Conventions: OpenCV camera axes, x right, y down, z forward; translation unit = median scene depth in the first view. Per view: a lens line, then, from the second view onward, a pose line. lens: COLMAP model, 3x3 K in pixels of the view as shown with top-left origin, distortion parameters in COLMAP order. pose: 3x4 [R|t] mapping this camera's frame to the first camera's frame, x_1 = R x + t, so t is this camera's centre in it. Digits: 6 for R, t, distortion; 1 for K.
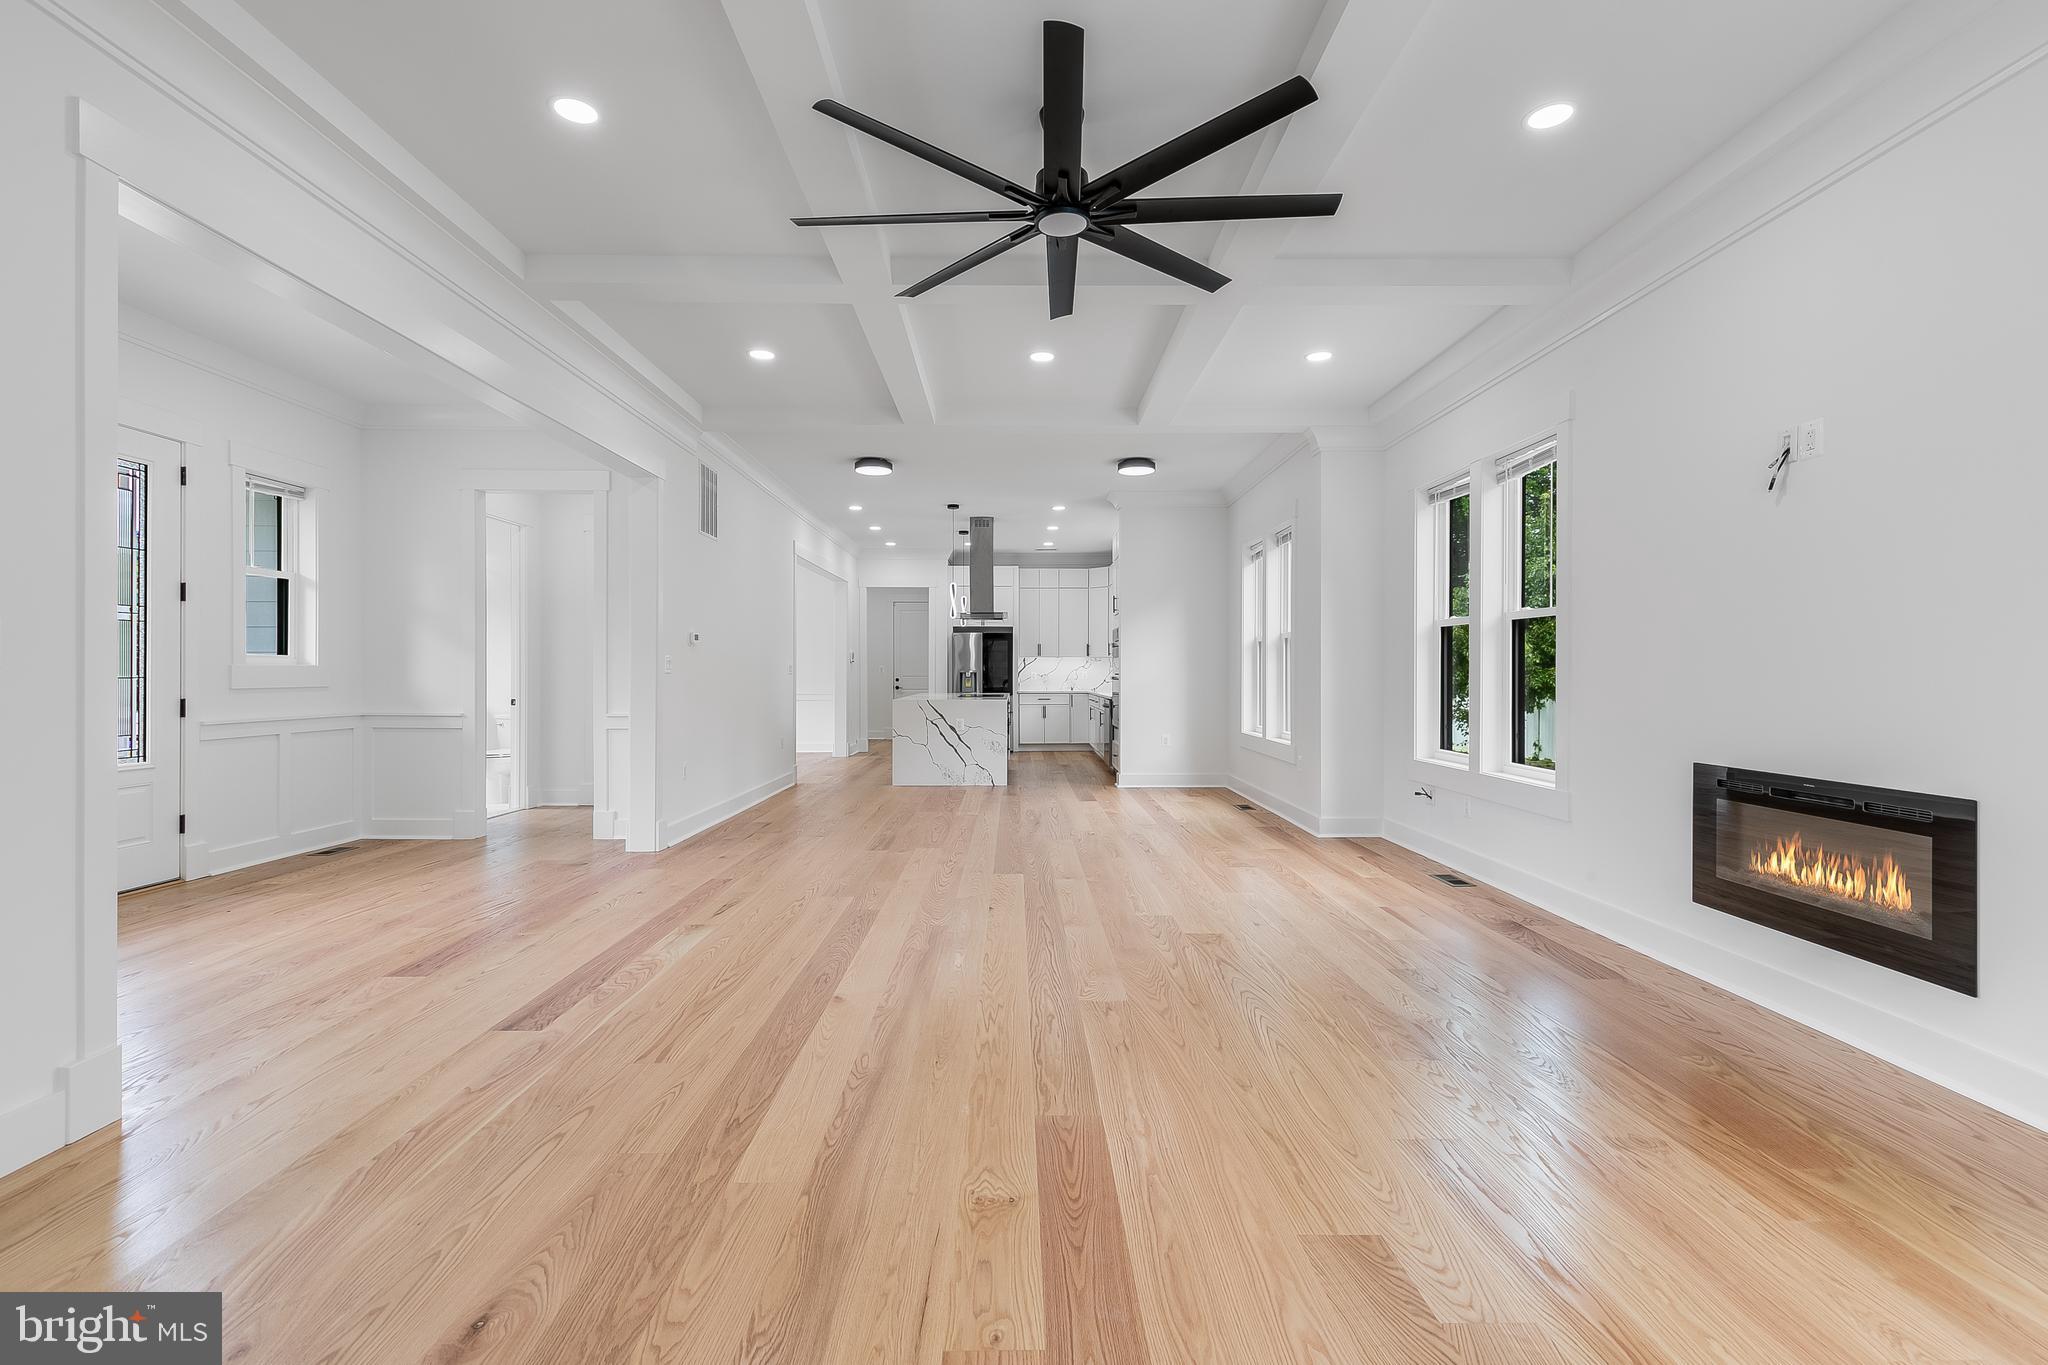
lens RADIAL K [[927.5, 0, 1022.1], [0, 927.5, 675.3], [0, 0, 1]] dist [0.003613, -0.000871]
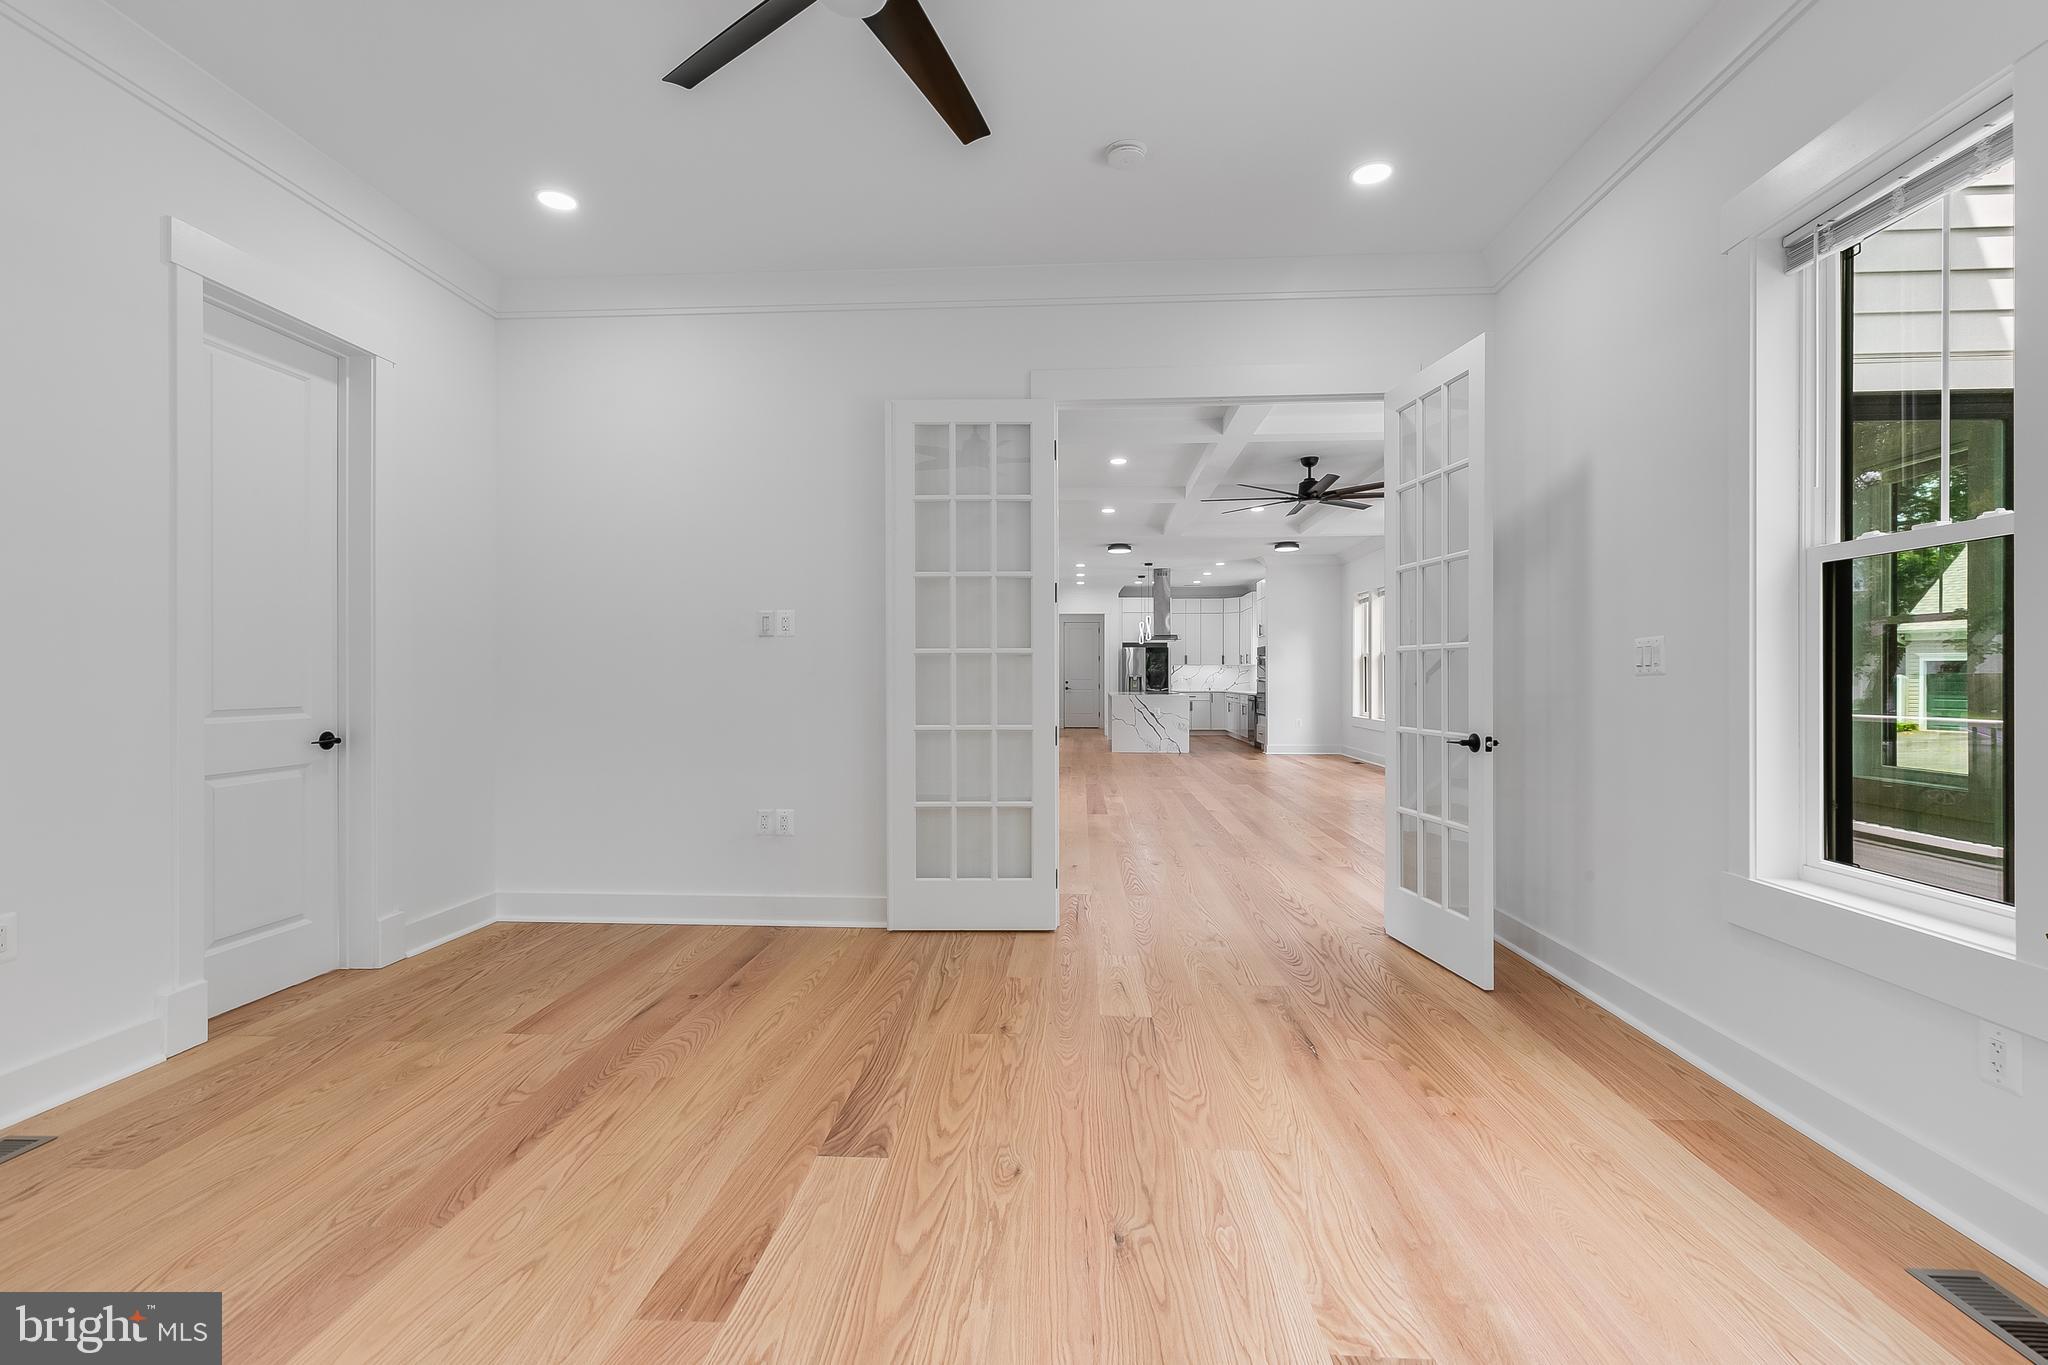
lens RADIAL K [[892.9, 0, 1021.4], [0, 892.9, 682.6], [0, 0, 1]] dist [-0.000223, -0.000017]
pose [[0.996300, -0.002423, -0.085910, -0.257290], [0.002780, 0.999988, 0.004036, -0.001271], [0.085899, -0.004259, 0.996295, -0.723951]]
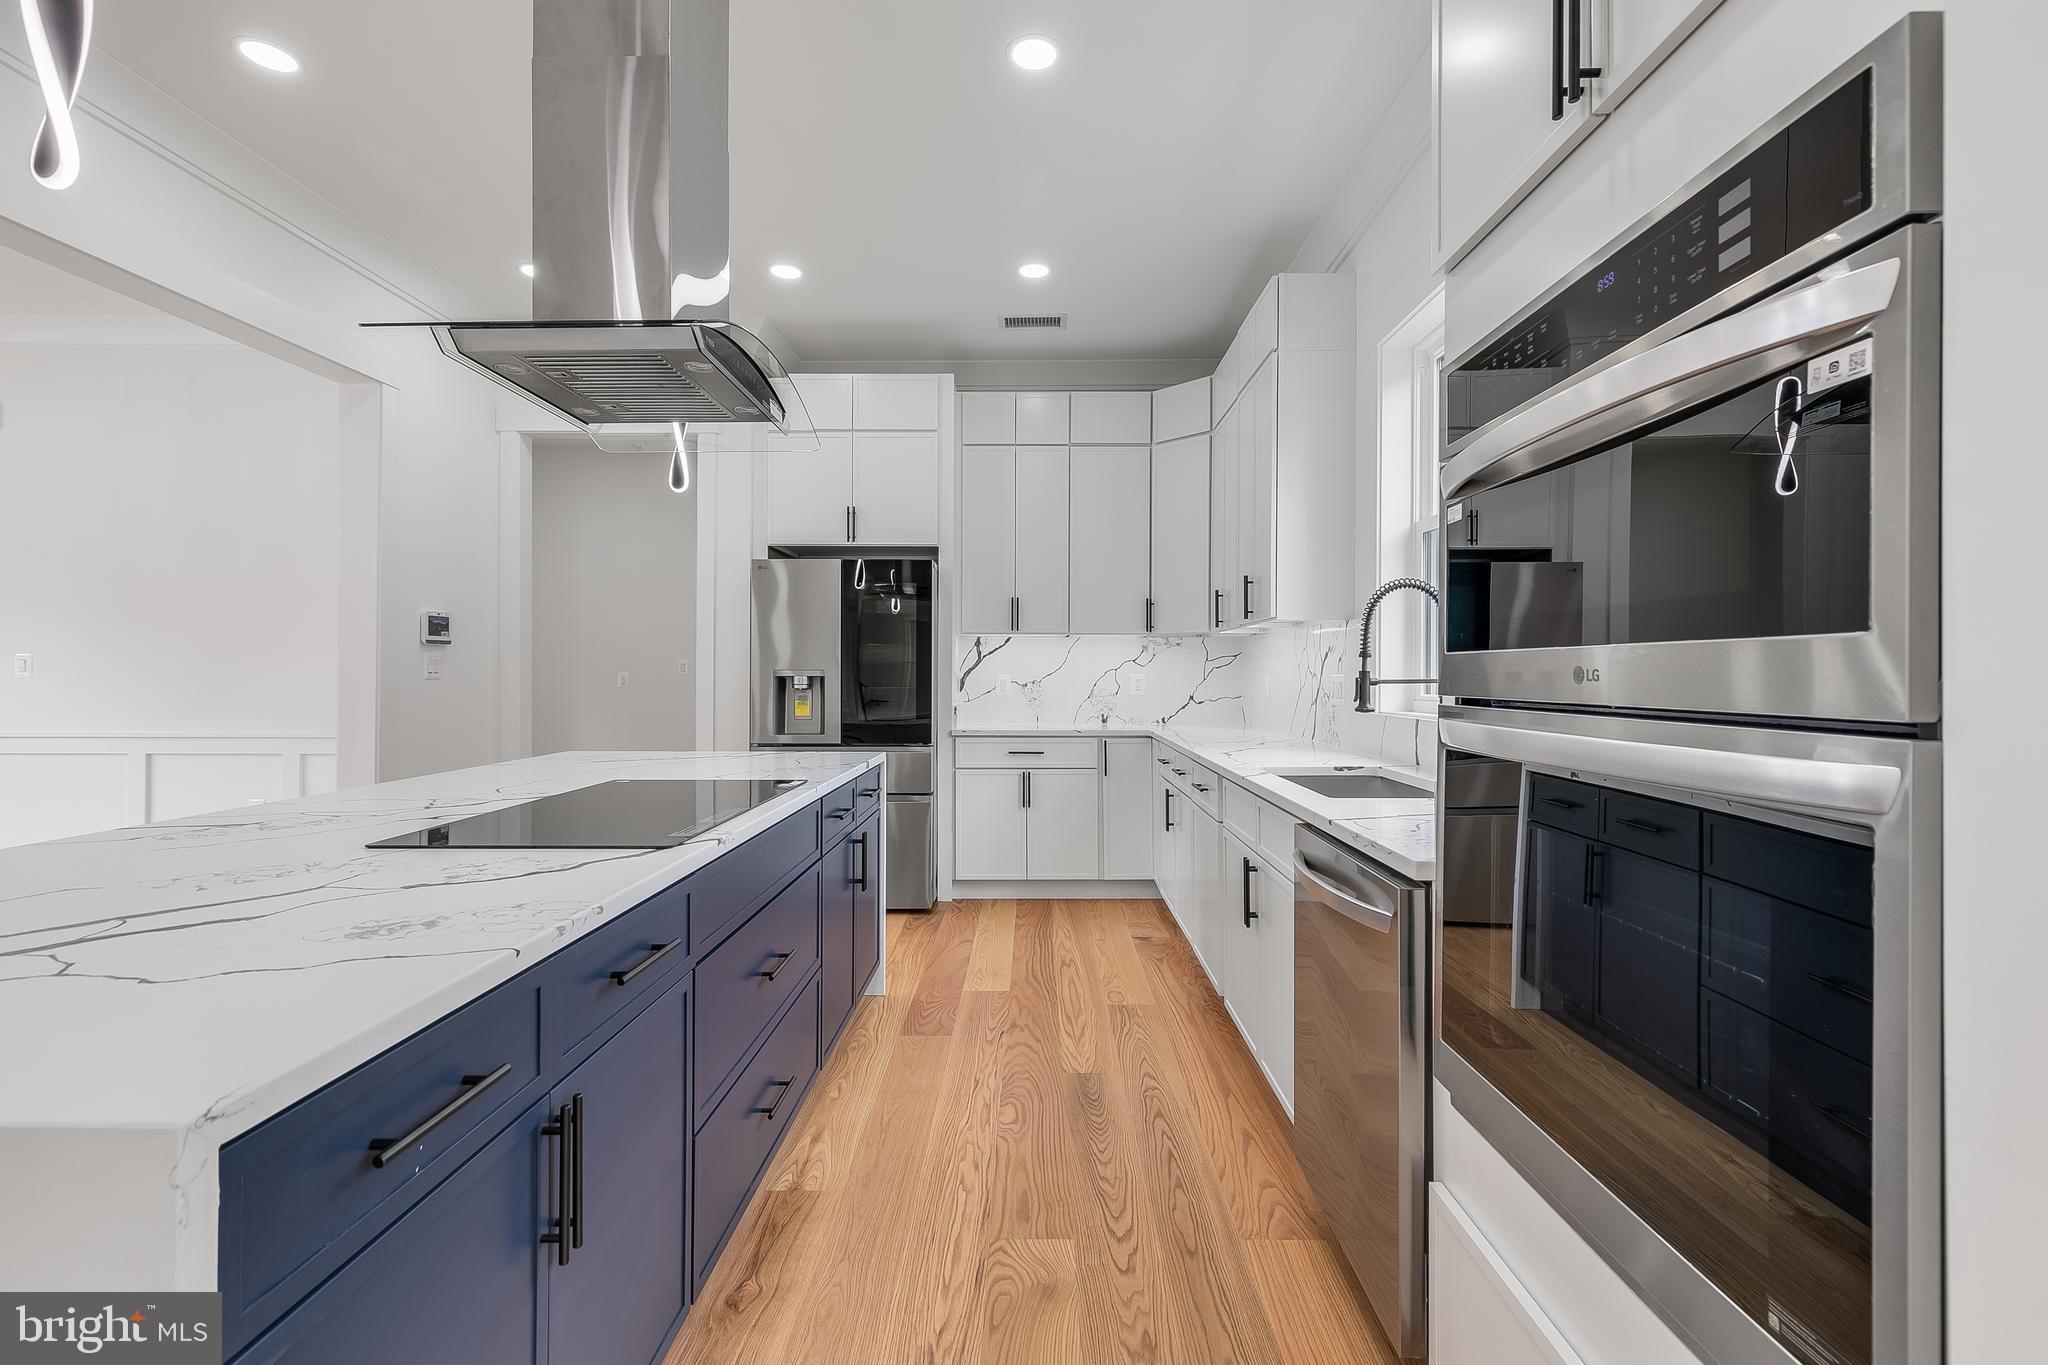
lens RADIAL K [[927.5, 0, 1019.9], [0, 927.5, 673.7], [0, 0, 1]] dist [0.003613, -0.000871]
pose [[0.999805, 0.005171, -0.019062, 0.065749], [-0.005142, 0.999986, 0.001529, -0.011719], [0.019070, -0.001431, 0.999817, 1.520937]]
